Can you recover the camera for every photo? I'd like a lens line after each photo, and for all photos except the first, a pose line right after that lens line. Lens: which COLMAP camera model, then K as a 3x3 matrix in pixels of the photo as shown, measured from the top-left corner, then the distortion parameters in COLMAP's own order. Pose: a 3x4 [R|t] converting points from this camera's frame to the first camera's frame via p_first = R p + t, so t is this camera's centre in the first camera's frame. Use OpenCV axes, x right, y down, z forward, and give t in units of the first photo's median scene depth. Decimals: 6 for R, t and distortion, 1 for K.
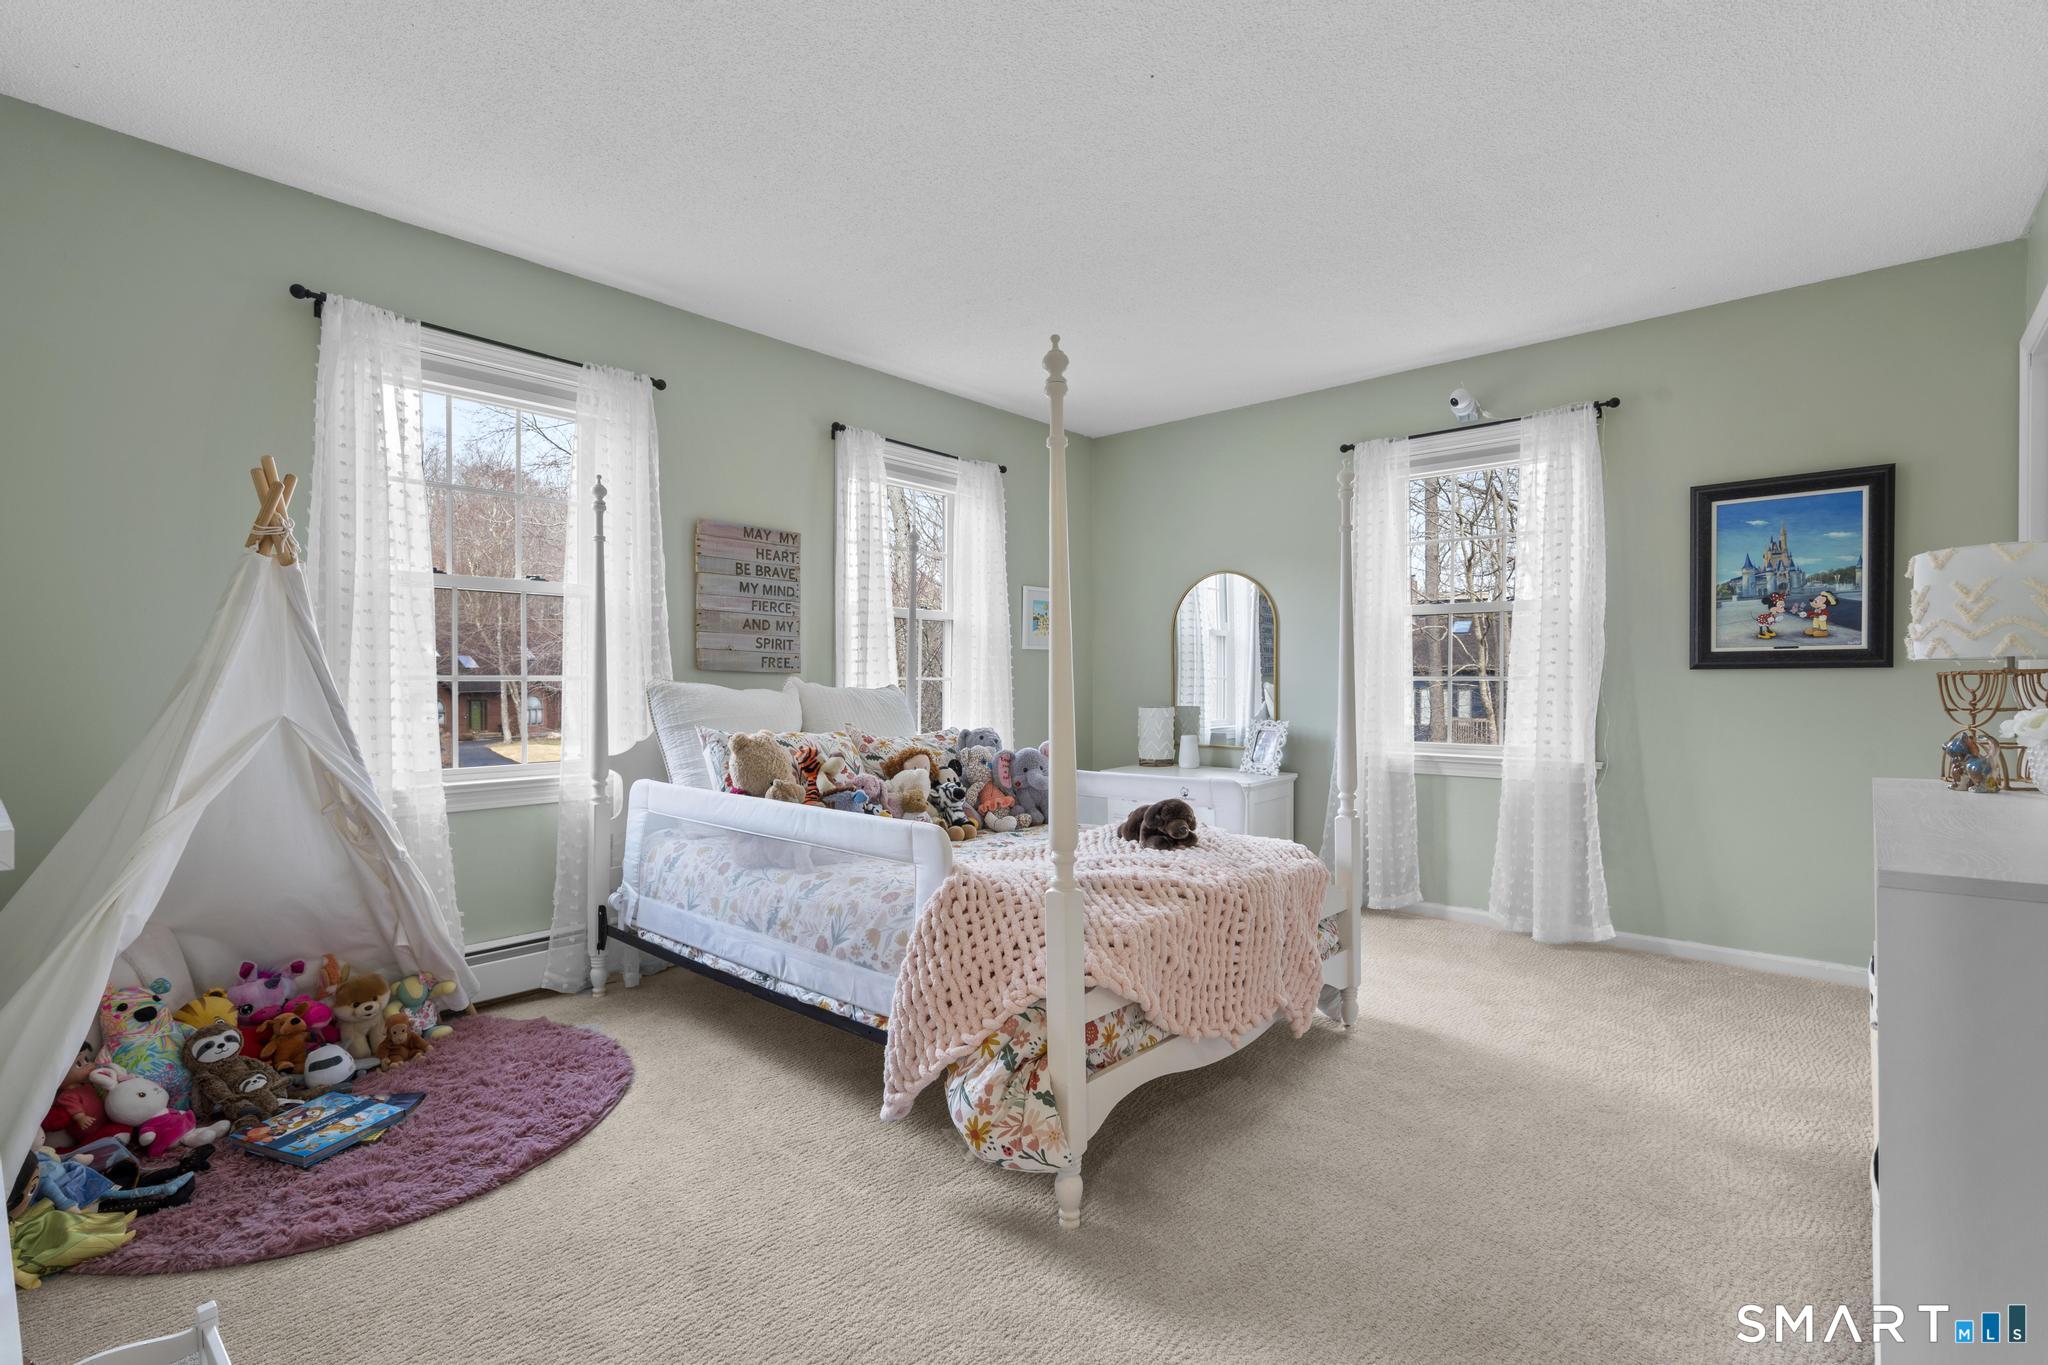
lens RADIAL K [[946.4, 0, 1021.3], [0, 946.4, 688.1], [0, 0, 1]] dist [-0.002516, 0.003705]
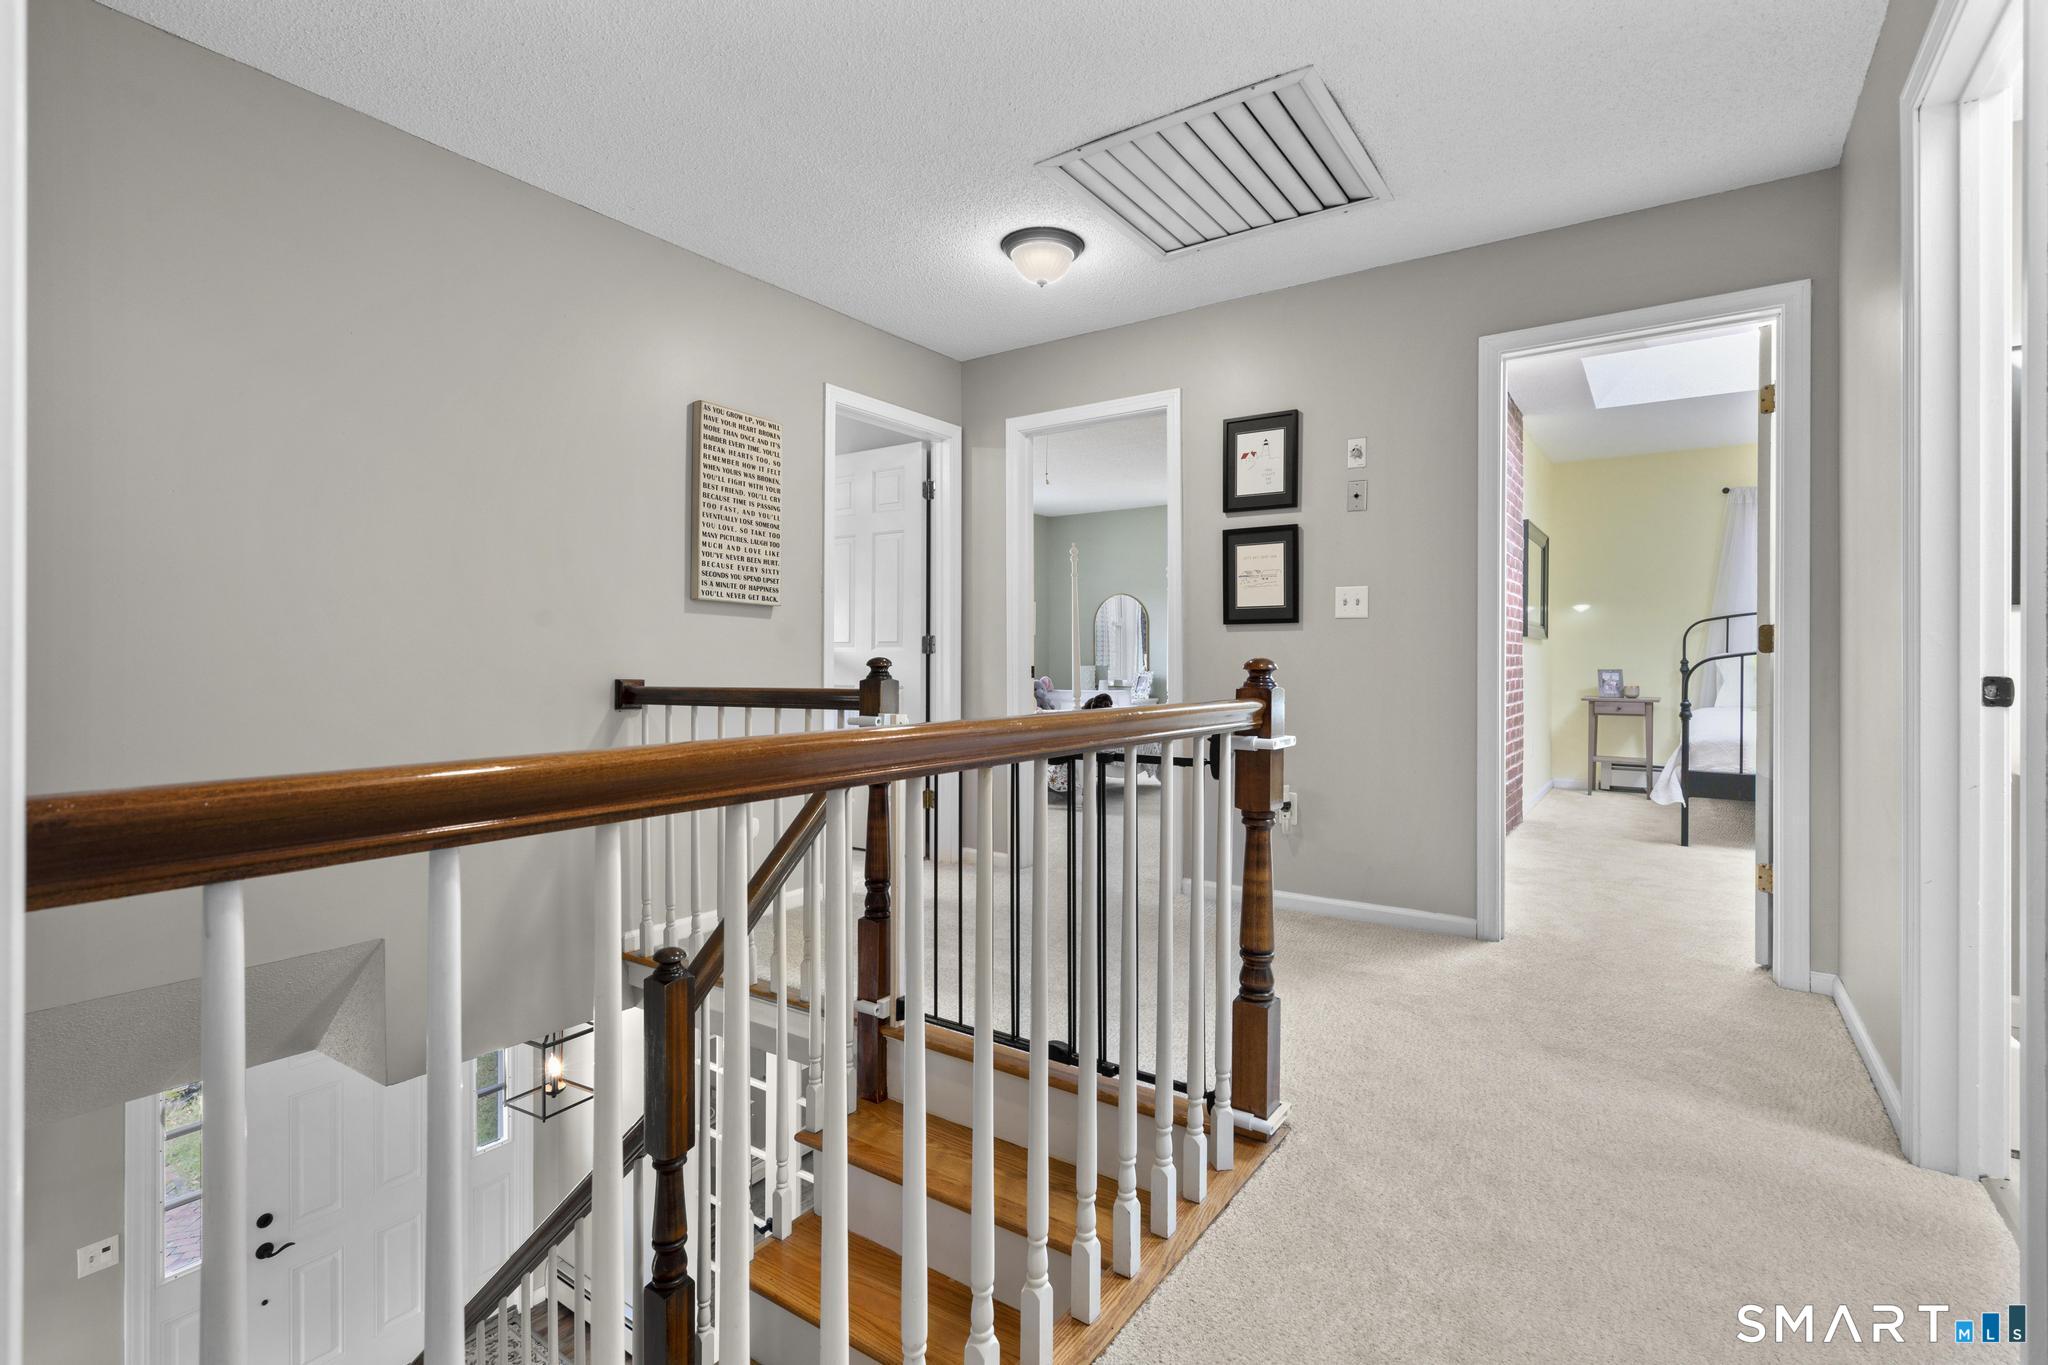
lens RADIAL K [[946.4, 0, 1028.1], [0, 946.4, 668.0], [0, 0, 1]] dist [-0.002516, 0.003705]
pose [[0.993887, -0.005476, 0.110270, -0.183946], [0.004545, 0.999952, 0.008698, 0.007248], [-0.110312, -0.008143, 0.993864, -0.888016]]
